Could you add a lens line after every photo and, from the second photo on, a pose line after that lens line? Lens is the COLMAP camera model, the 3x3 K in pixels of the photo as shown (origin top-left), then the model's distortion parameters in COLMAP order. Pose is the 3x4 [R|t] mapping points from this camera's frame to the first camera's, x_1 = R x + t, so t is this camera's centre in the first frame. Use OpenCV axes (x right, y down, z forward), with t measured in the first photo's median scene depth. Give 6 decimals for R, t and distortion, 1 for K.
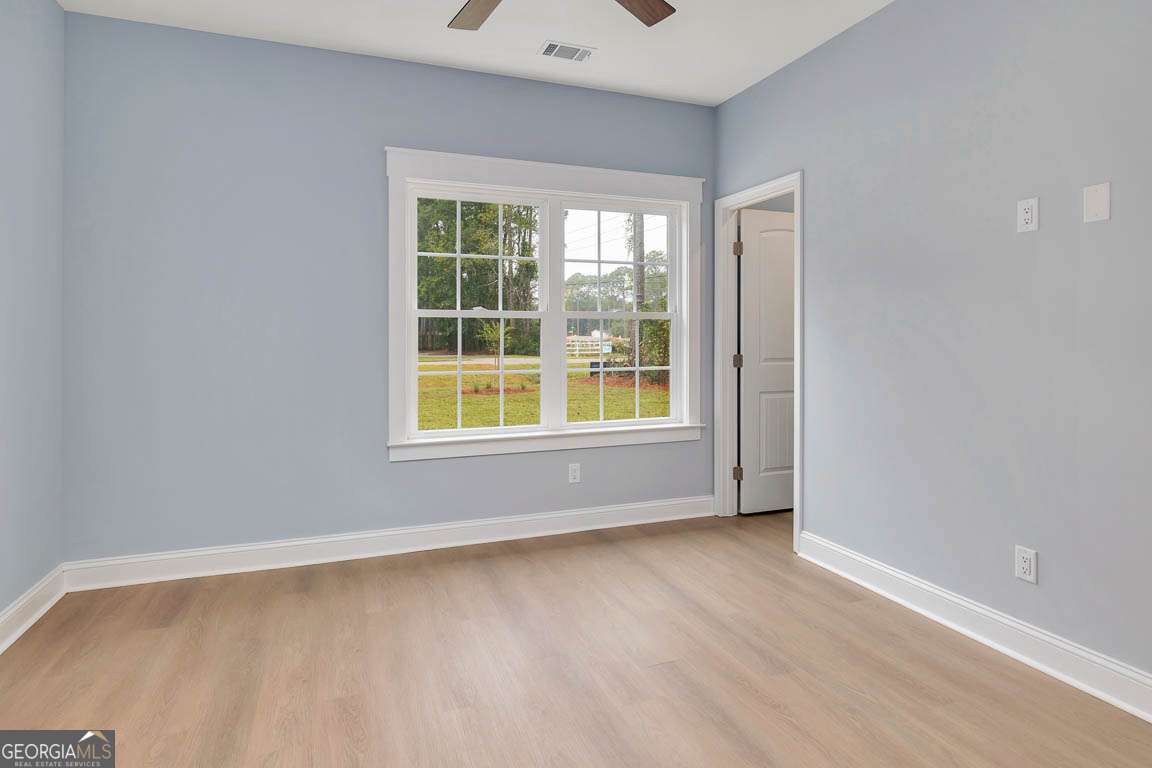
lens RADIAL K [[591.9, 0, 545.2], [0, 591.9, 345.5], [0, 0, 1]] dist [-0.002714, -0.000817]
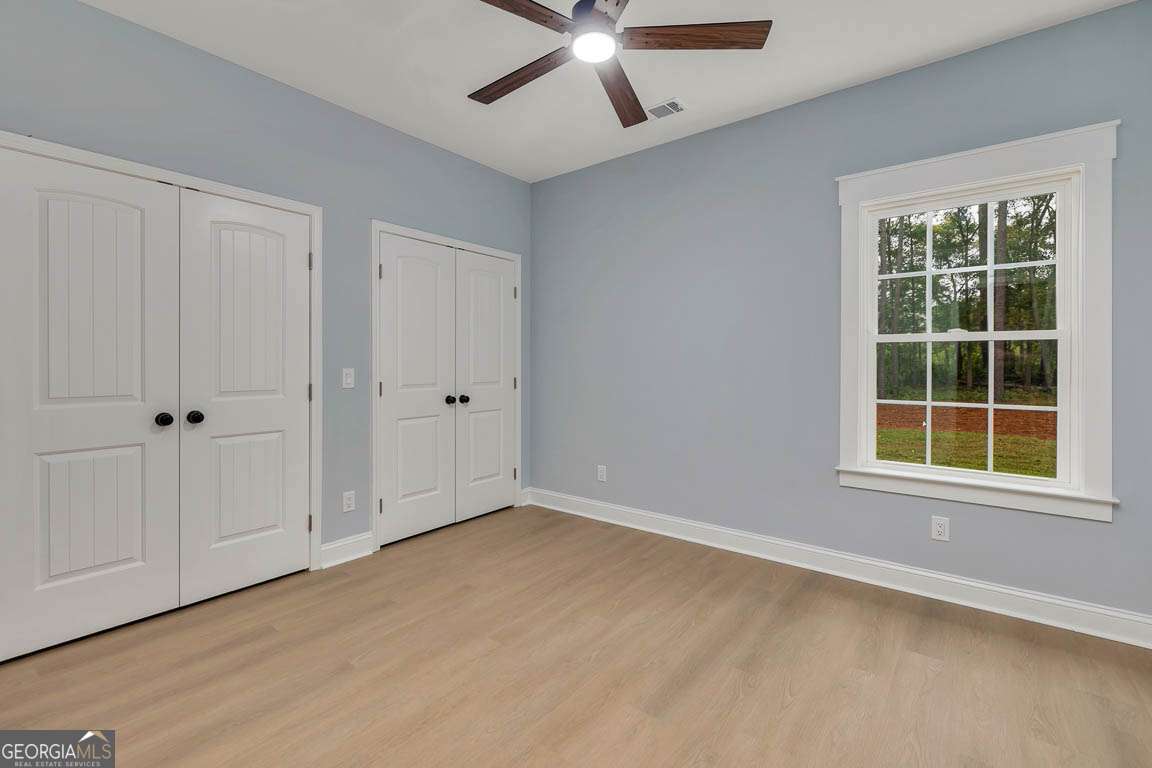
lens RADIAL K [[540.9, 0, 561.8], [0, 540.9, 366.0], [0, 0, 1]] dist [0.024519, 0.000650]
pose [[0.509082, 0.008110, -0.860680, 0.324711], [-0.014583, 0.999893, 0.000796, -0.002994], [0.860595, 0.012147, 0.509146, 0.113194]]
